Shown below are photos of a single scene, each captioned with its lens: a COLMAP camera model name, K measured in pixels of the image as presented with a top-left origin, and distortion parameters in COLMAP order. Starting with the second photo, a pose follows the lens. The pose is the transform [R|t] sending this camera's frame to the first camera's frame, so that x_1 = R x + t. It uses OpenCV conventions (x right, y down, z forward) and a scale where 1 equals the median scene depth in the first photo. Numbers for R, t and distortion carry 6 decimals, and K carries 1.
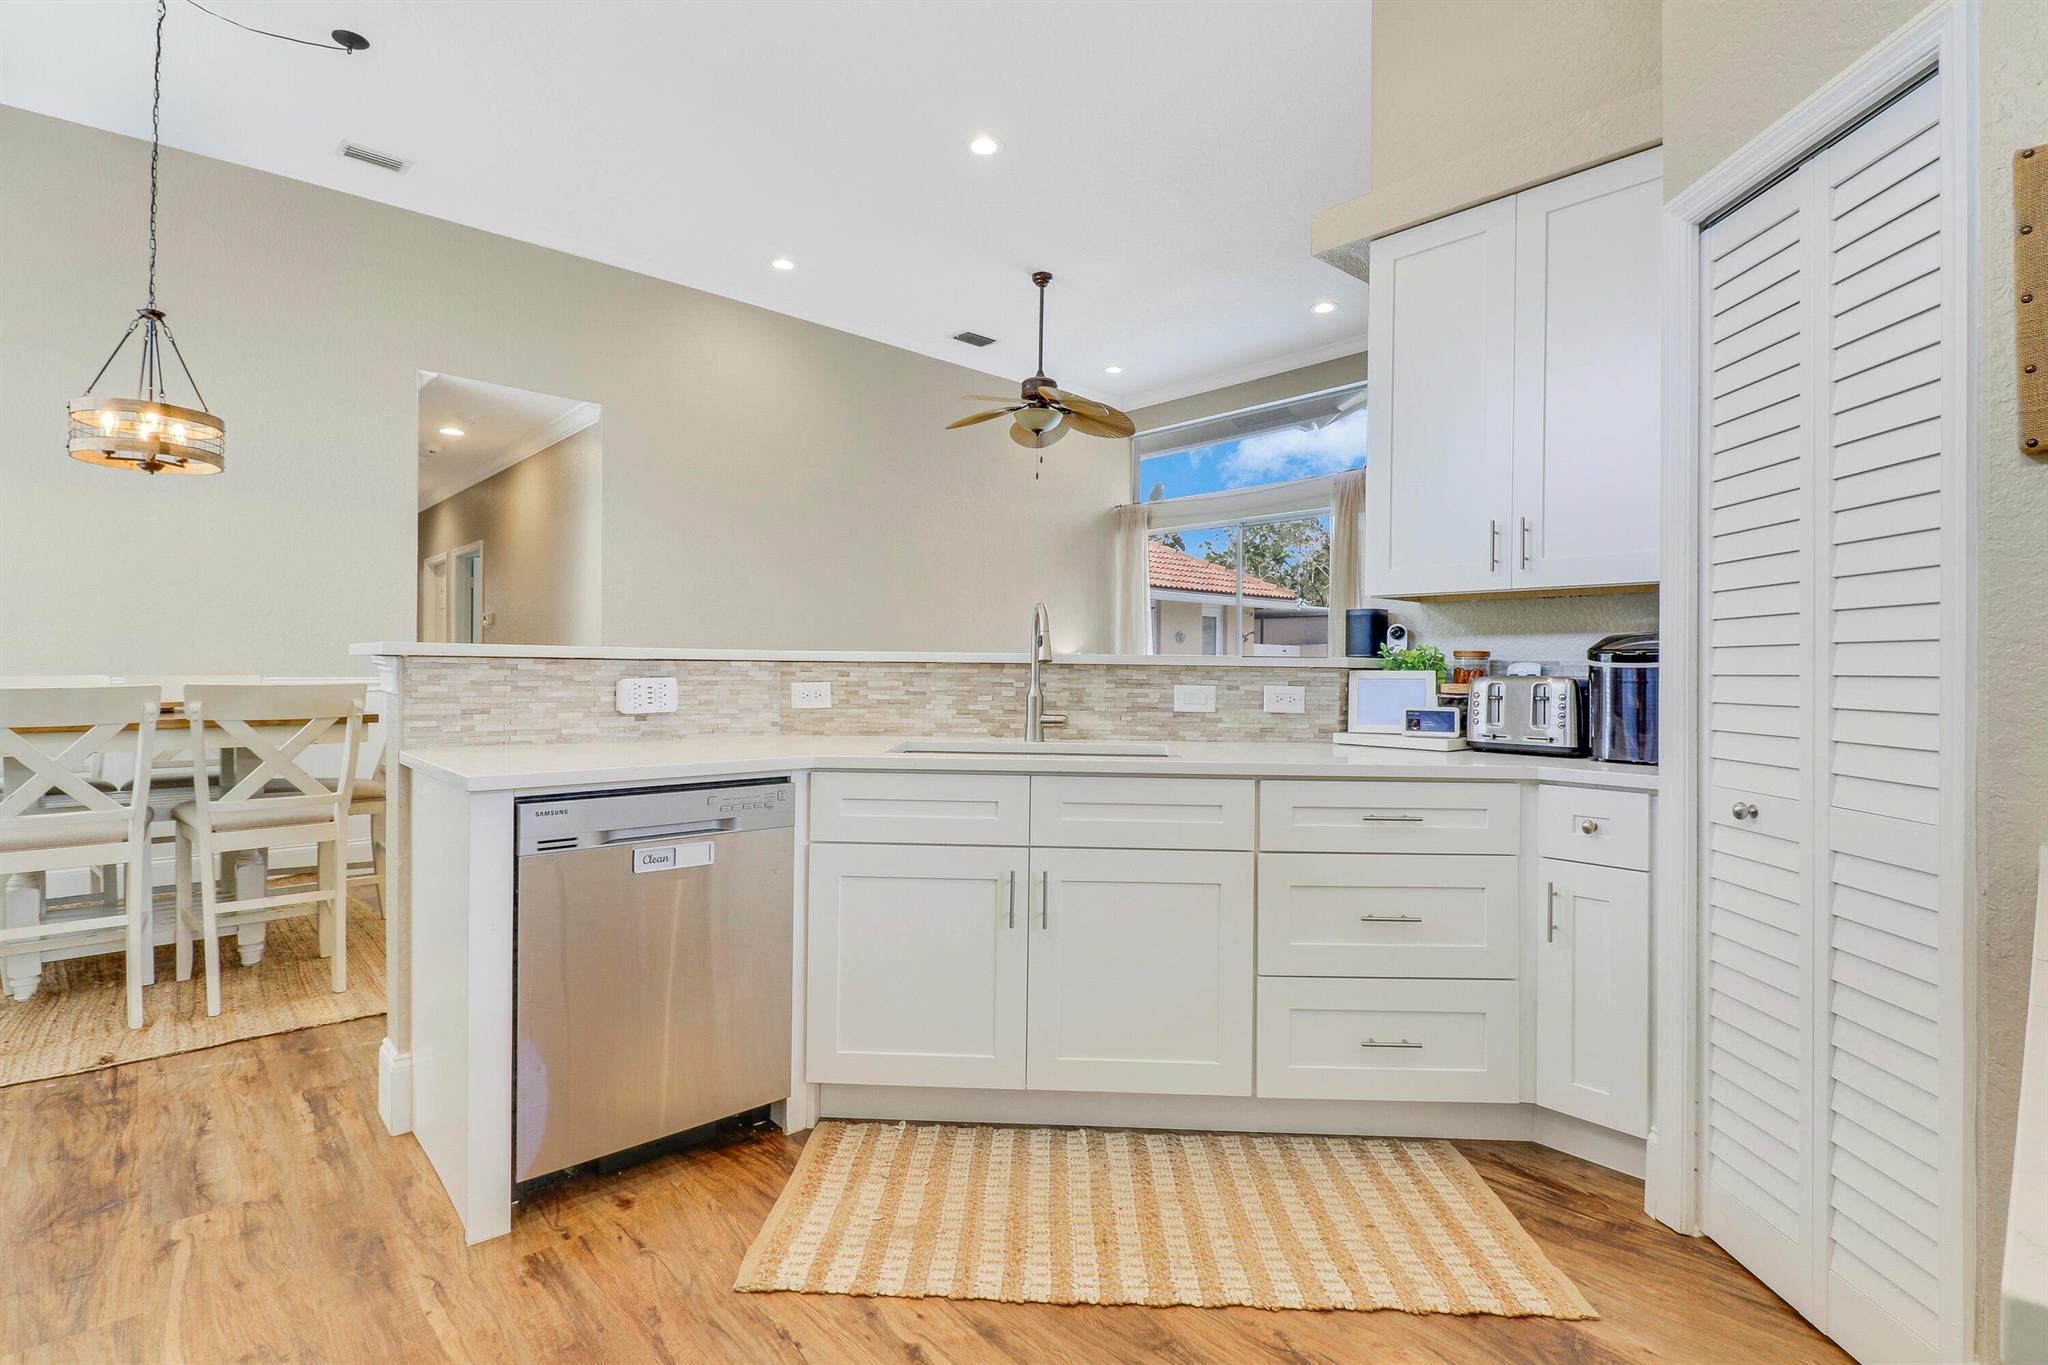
lens RADIAL K [[973.5, 0, 1075.2], [0, 973.5, 668.6], [0, 0, 1]] dist [0.004138, -0.011736]
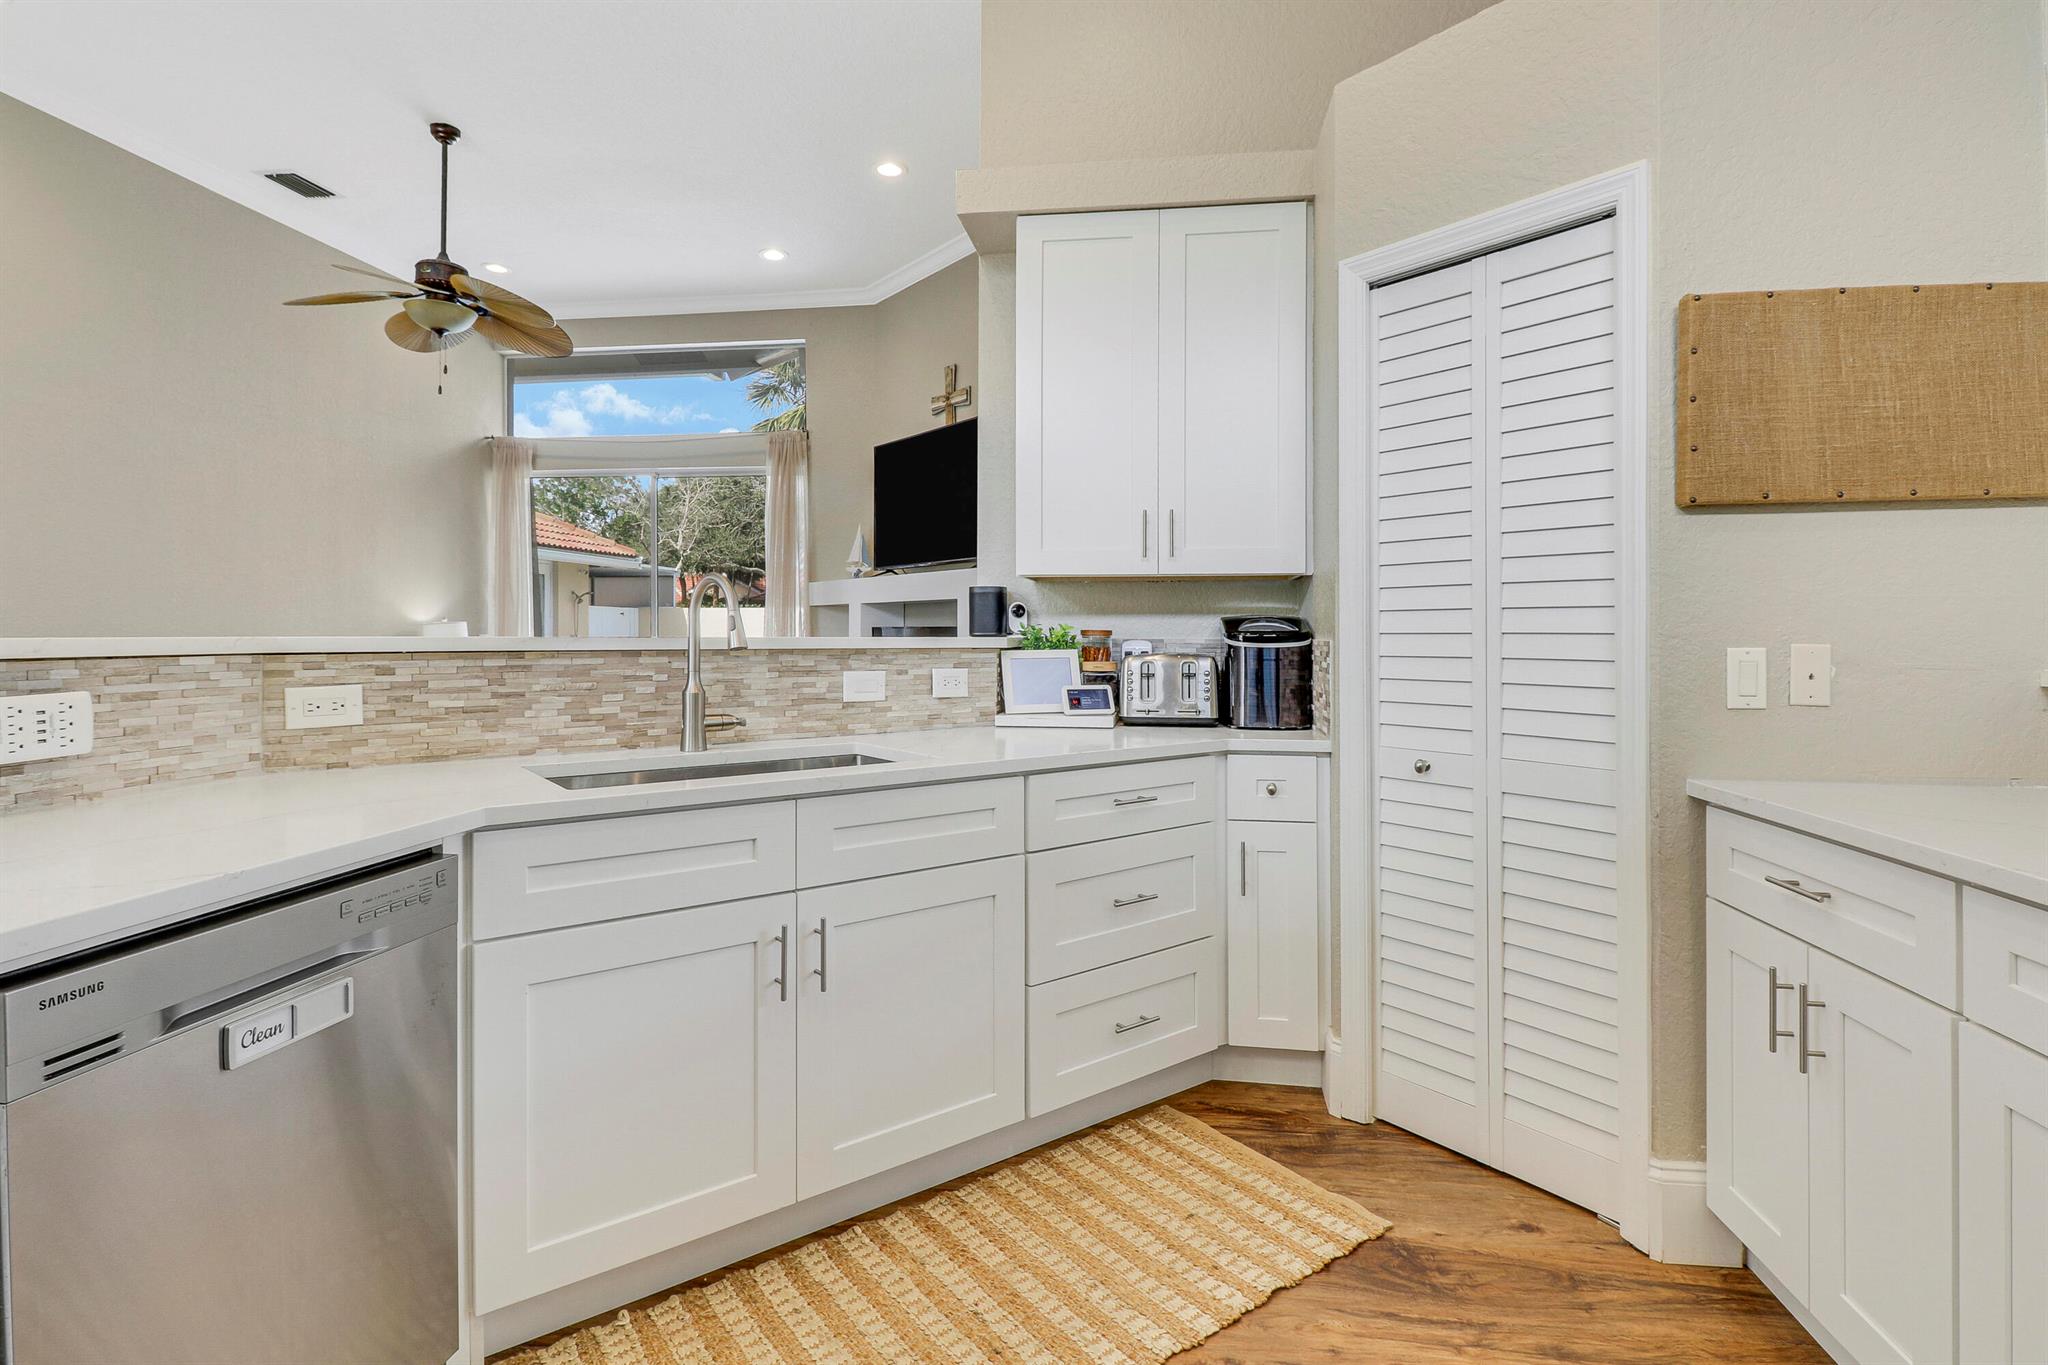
lens RADIAL K [[973.5, 0, 1023.0], [0, 973.5, 623.2], [0, 0, 1]] dist [0.004138, -0.011736]
pose [[0.789300, -0.004263, 0.613993, -0.376207], [0.006655, 0.999977, -0.001612, -0.029250], [-0.613972, 0.005358, 0.789310, 0.264912]]
